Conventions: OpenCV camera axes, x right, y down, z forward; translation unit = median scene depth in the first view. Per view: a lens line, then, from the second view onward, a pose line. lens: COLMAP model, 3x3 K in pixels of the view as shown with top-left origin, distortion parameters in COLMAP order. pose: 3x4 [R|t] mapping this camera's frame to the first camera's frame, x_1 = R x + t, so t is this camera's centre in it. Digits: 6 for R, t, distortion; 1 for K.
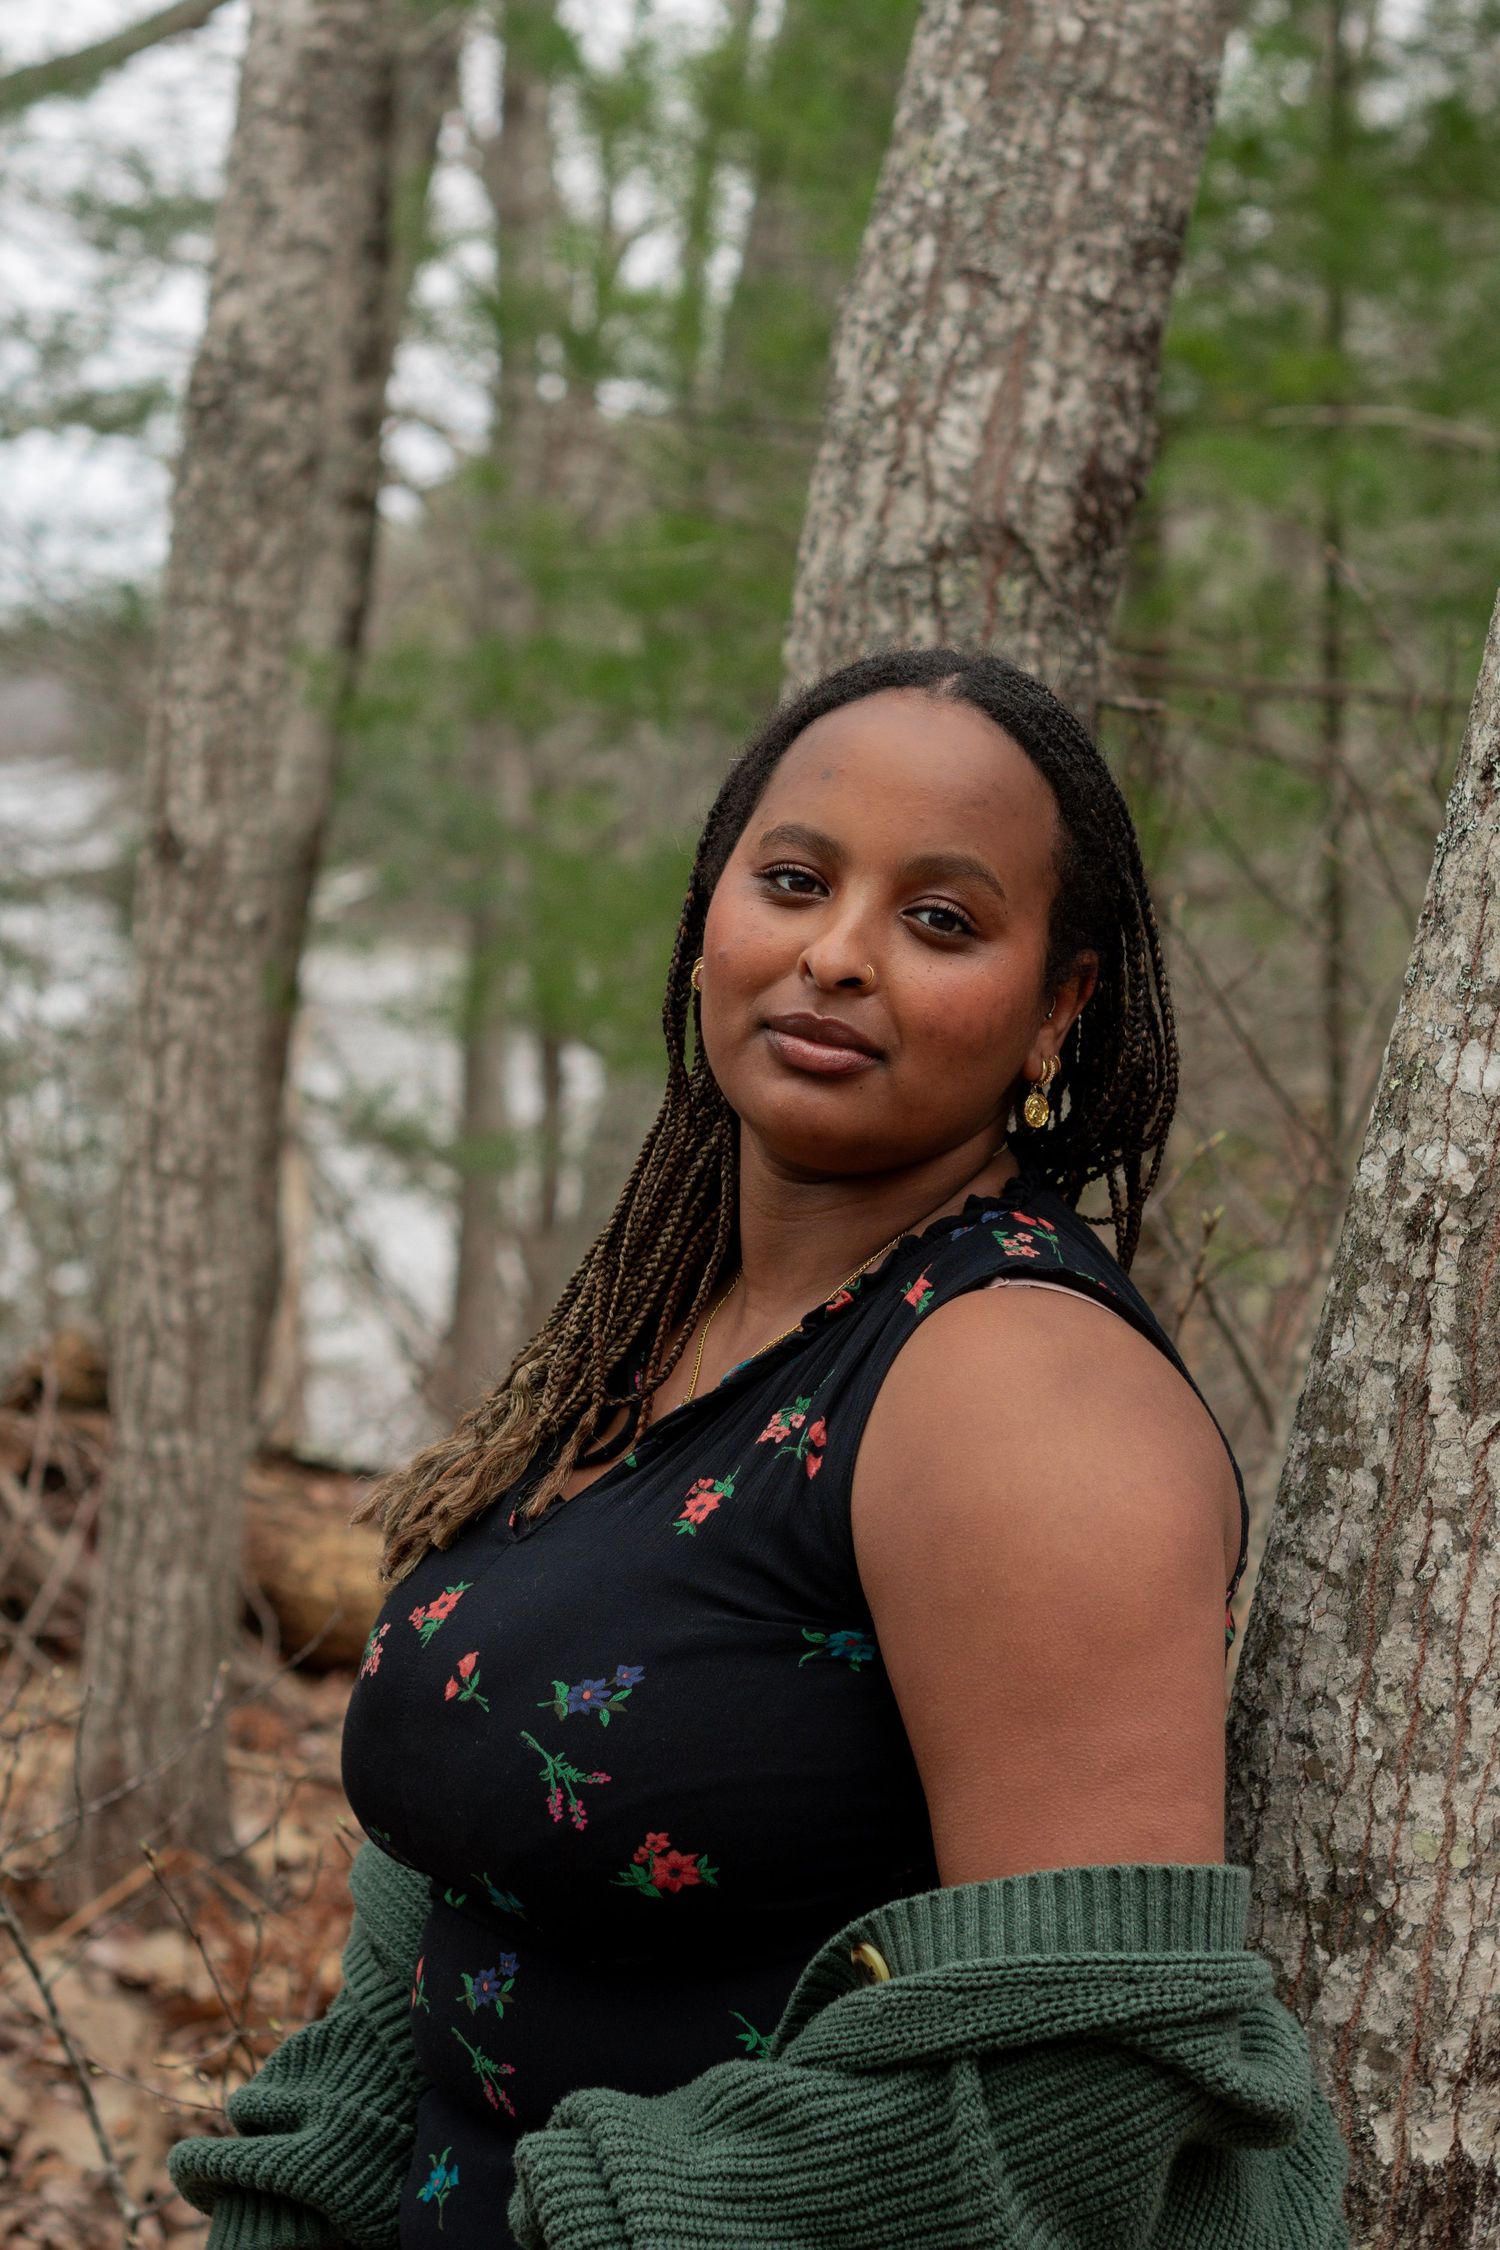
lens RADIAL K [[5018.3, 0, 750.0], [0, 5018.3, 1125.0], [0, 0, 1]] dist [-0.085839, 0.065286]
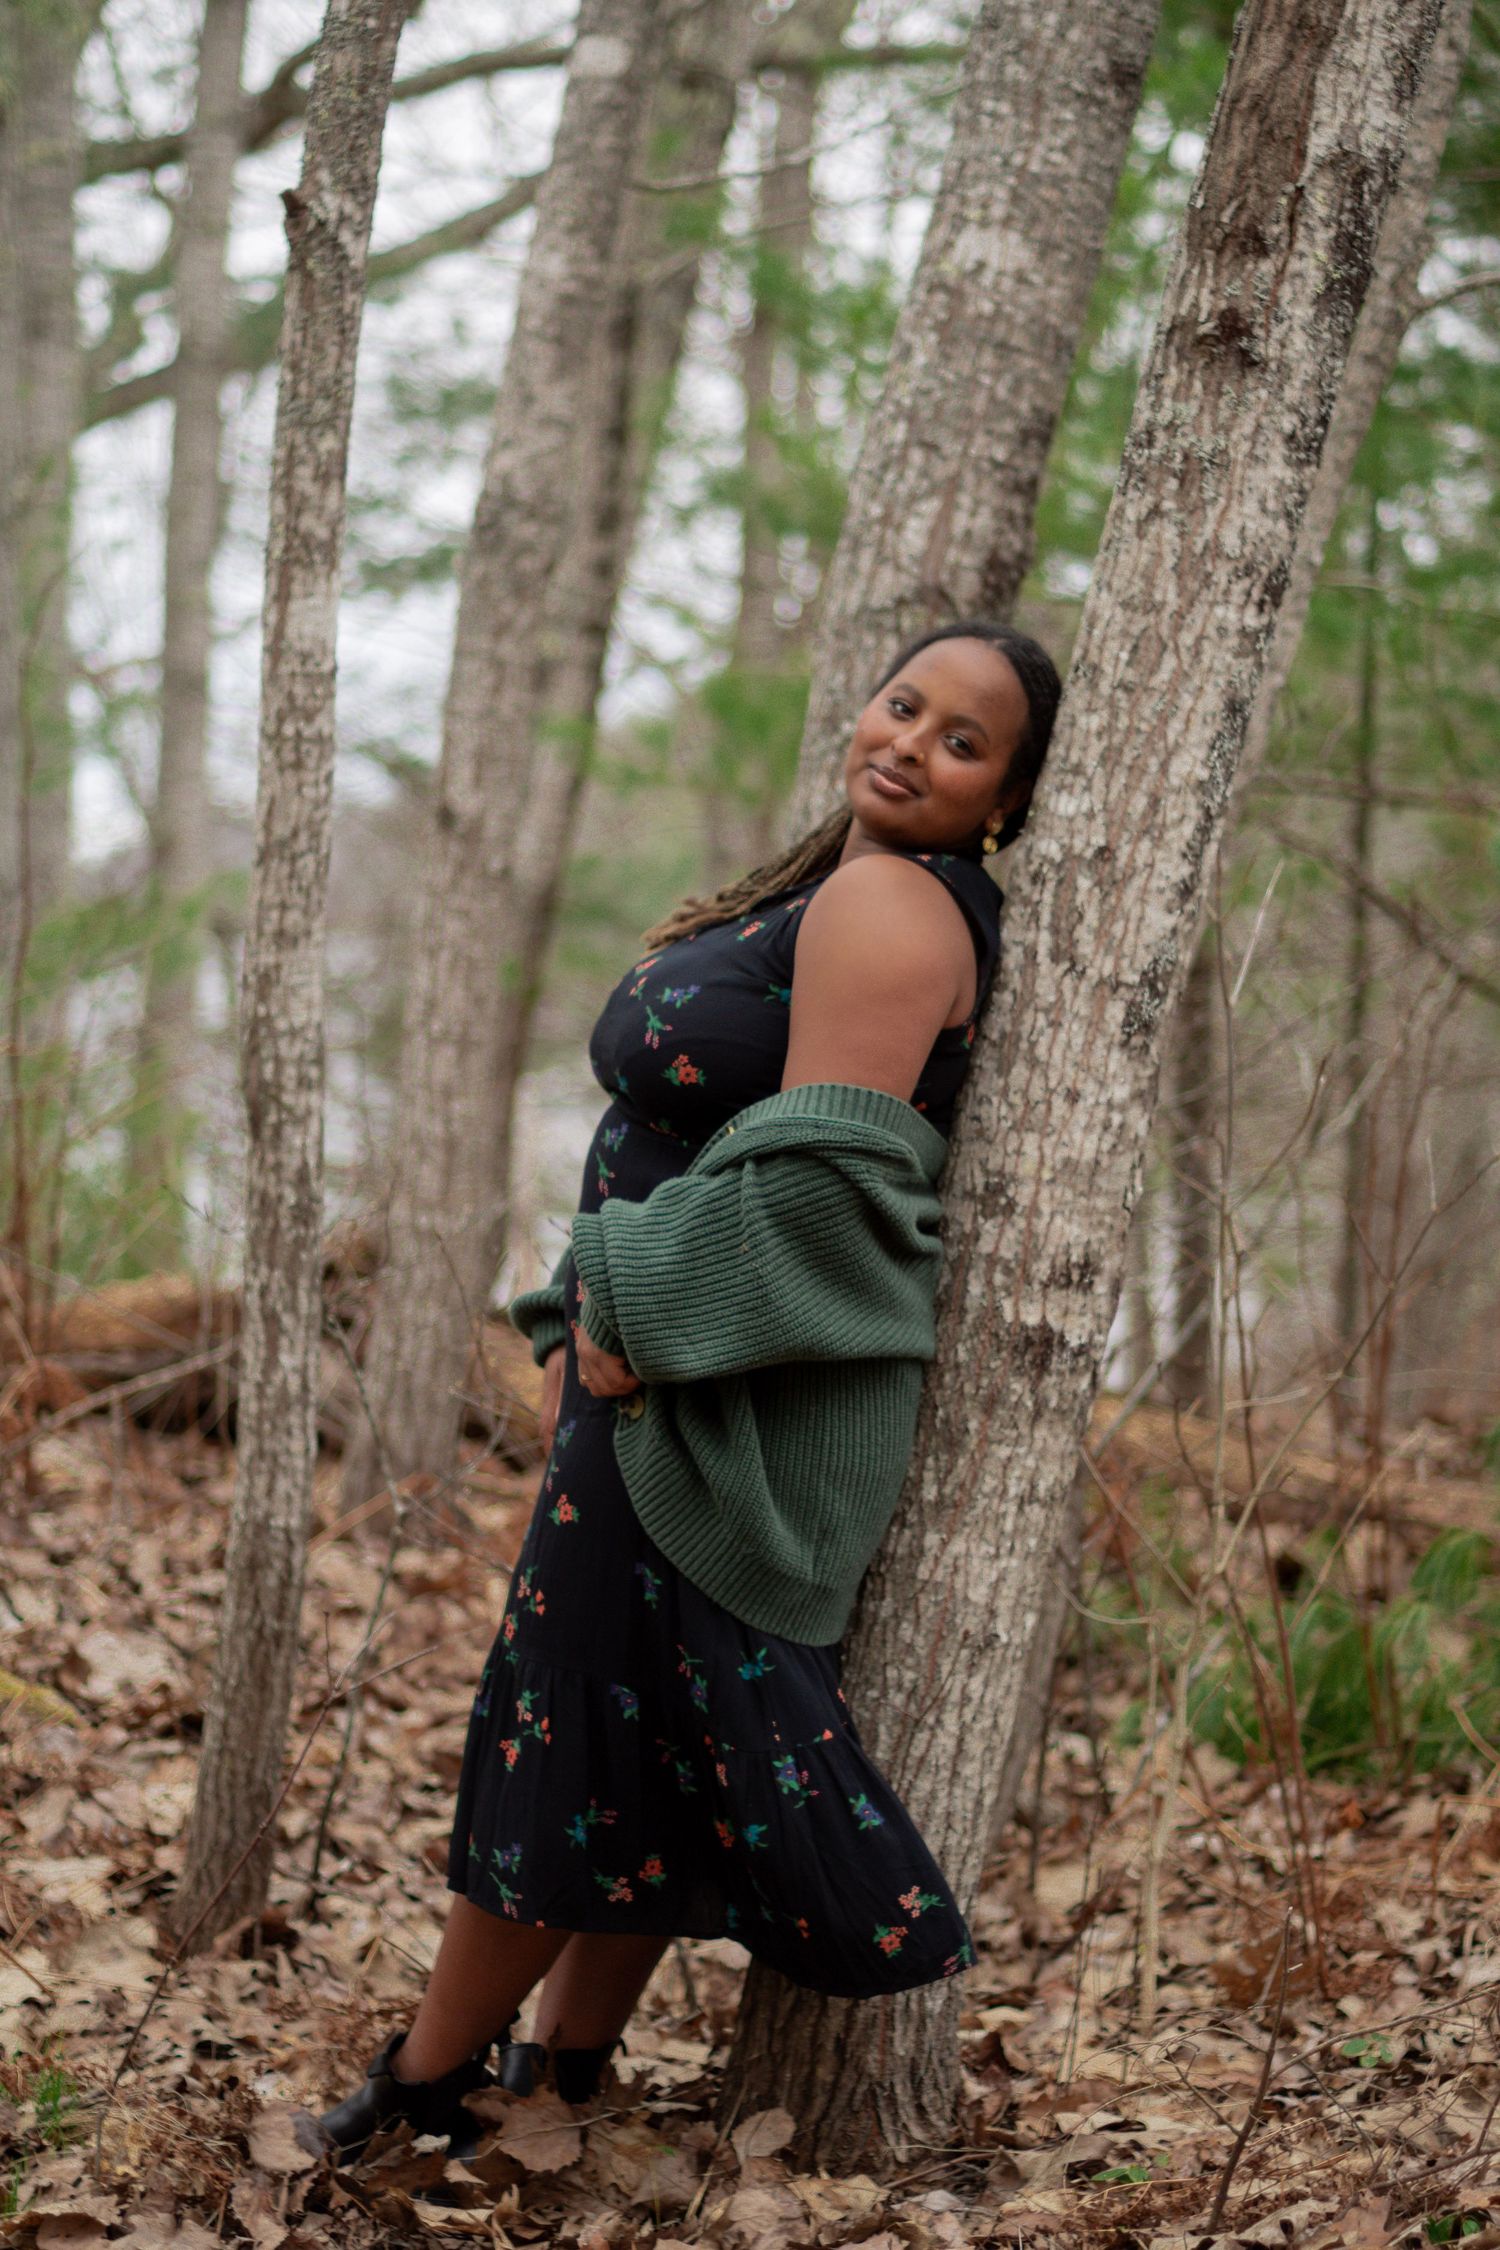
lens RADIAL K [[5018.3, 0, 750.0], [0, 5018.3, 1125.0], [0, 0, 1]] dist [-0.085839, 0.065286]
pose [[0.998025, 0.040080, -0.048365, 0.077211], [-0.042044, 0.998303, -0.040301, 0.141318], [0.046668, 0.042255, 0.998016, -0.743766]]
